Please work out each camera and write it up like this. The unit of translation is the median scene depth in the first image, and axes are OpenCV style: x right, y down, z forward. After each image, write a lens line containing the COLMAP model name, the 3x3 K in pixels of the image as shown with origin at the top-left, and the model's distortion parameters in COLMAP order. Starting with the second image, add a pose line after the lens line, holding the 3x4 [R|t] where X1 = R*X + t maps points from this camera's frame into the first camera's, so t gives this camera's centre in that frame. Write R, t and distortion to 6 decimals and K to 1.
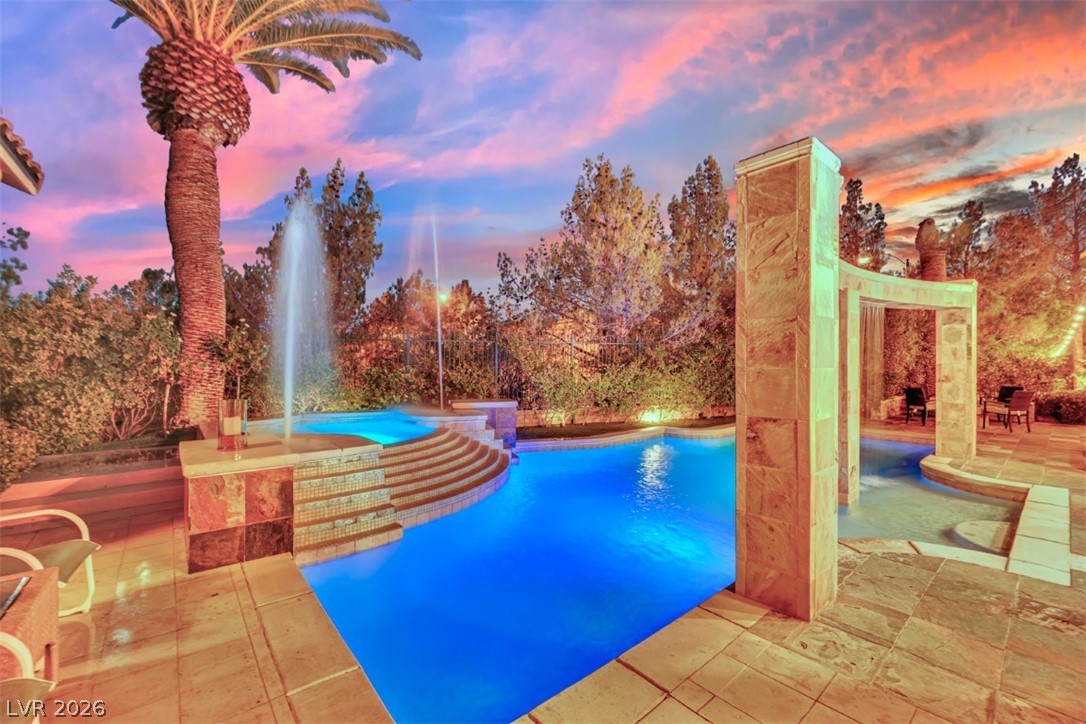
lens RADIAL K [[460.4, 0, 550.9], [0, 460.4, 367.3], [0, 0, 1]] dist [-0.015780, -0.000643]
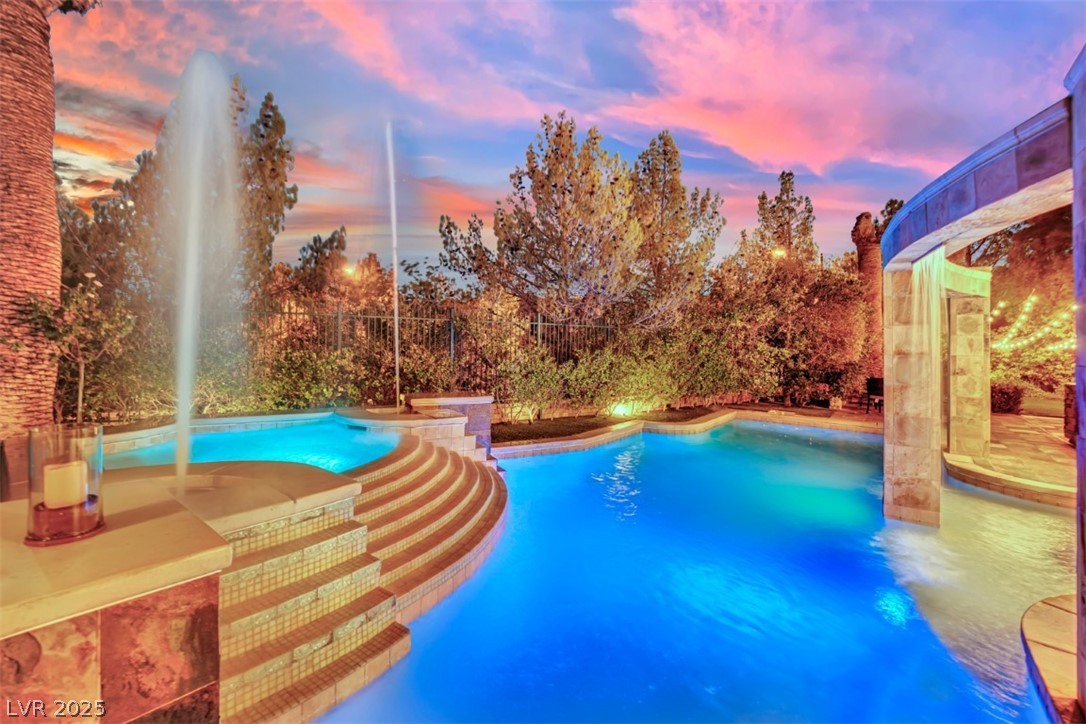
lens RADIAL K [[460.4, 0, 541.0], [0, 460.4, 351.6], [0, 0, 1]] dist [-0.015780, -0.000643]
pose [[0.981316, 0.013277, 0.191943, -0.142179], [-0.013954, 0.999900, 0.002172, -0.005045], [-0.191895, -0.004810, 0.981404, 0.207597]]
